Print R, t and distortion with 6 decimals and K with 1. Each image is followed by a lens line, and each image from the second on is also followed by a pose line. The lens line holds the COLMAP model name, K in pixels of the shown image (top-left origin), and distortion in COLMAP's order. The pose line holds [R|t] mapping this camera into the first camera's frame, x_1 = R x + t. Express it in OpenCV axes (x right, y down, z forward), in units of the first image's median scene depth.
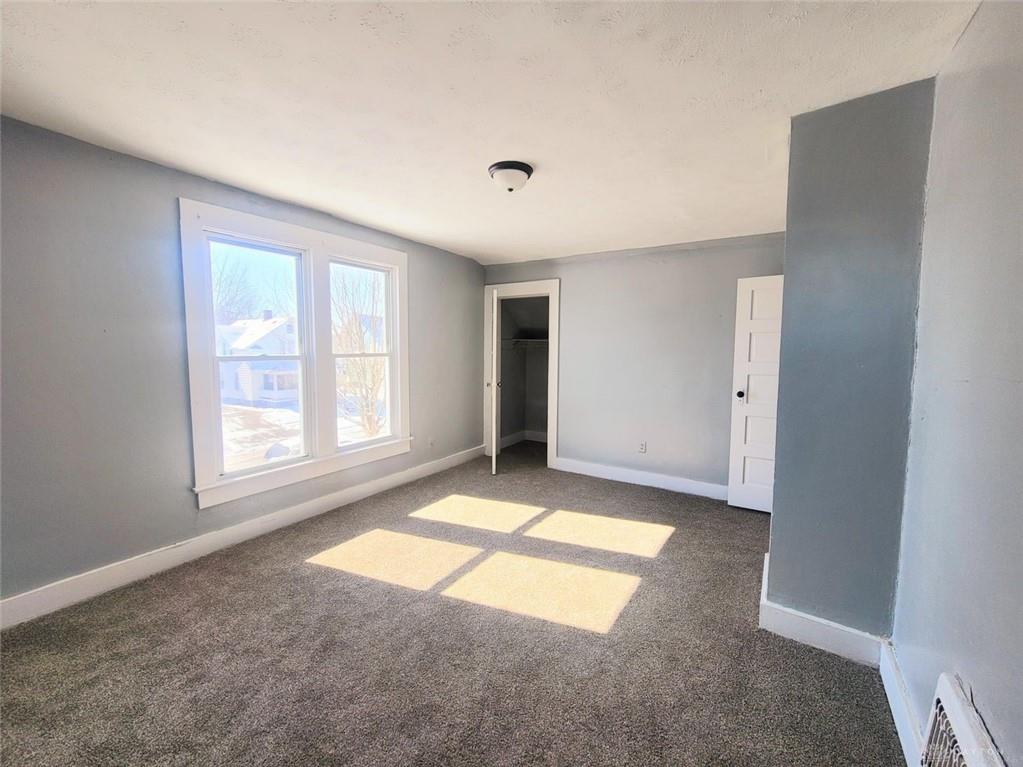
lens RADIAL K [[406.8, 0, 511.5], [0, 406.8, 383.5], [0, 0, 1]] dist [-0.003279, -0.000035]
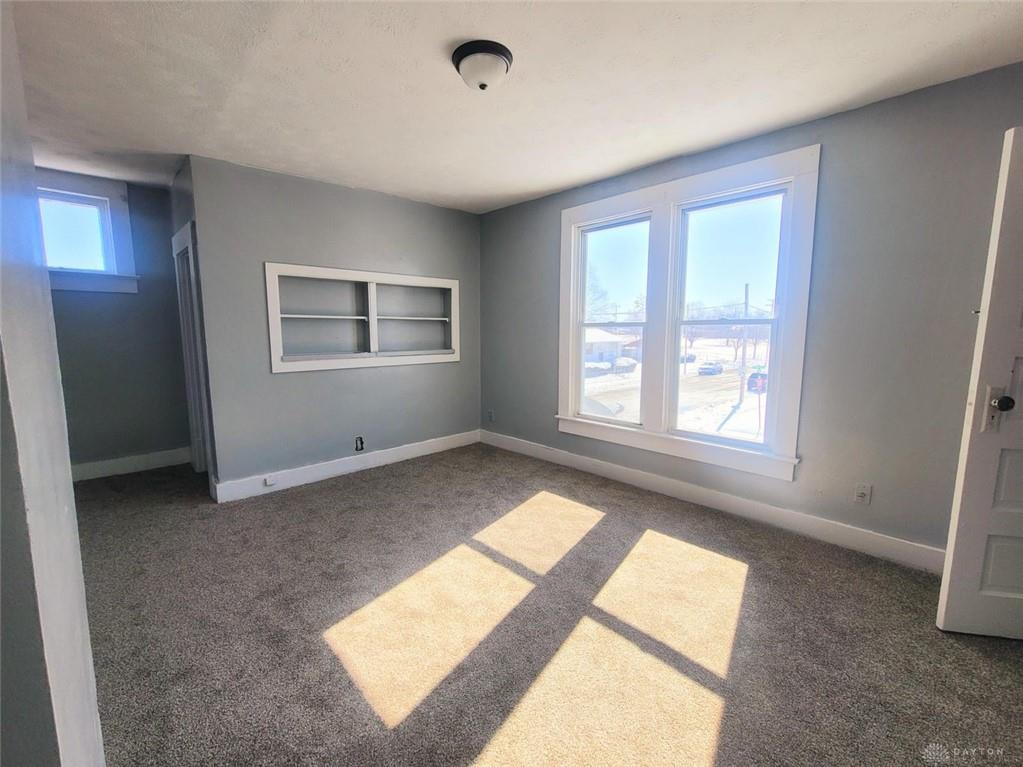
lens RADIAL K [[424.3, 0, 501.3], [0, 424.3, 381.5], [0, 0, 1]] dist [-0.008139, -0.000029]
pose [[-0.235064, 0.116037, -0.965029, 0.610383], [-0.081688, 0.986977, 0.138574, -0.044301], [0.968541, 0.111405, -0.222524, 0.971520]]
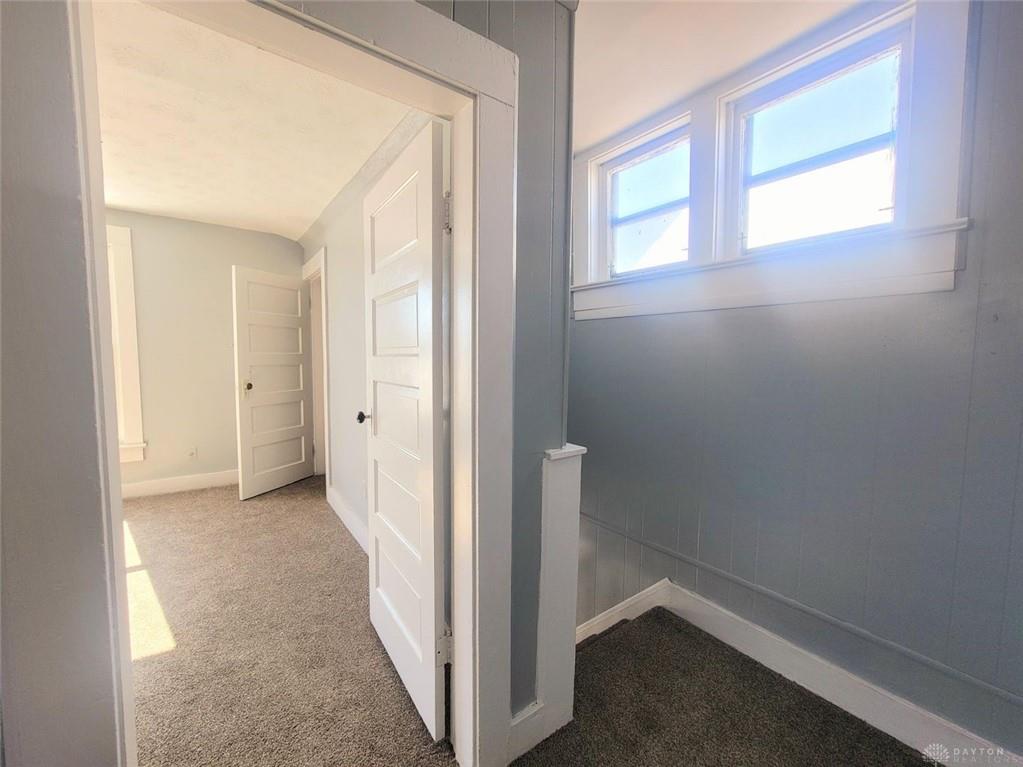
lens RADIAL K [[406.8, 0, 511.5], [0, 406.8, 383.5], [0, 0, 1]] dist [-0.003279, -0.000035]
pose [[0.935569, 0.032891, -0.351610, 1.061905], [-0.037009, 0.999302, -0.004997, -0.025877], [0.351200, 0.017688, 0.936133, 0.649527]]
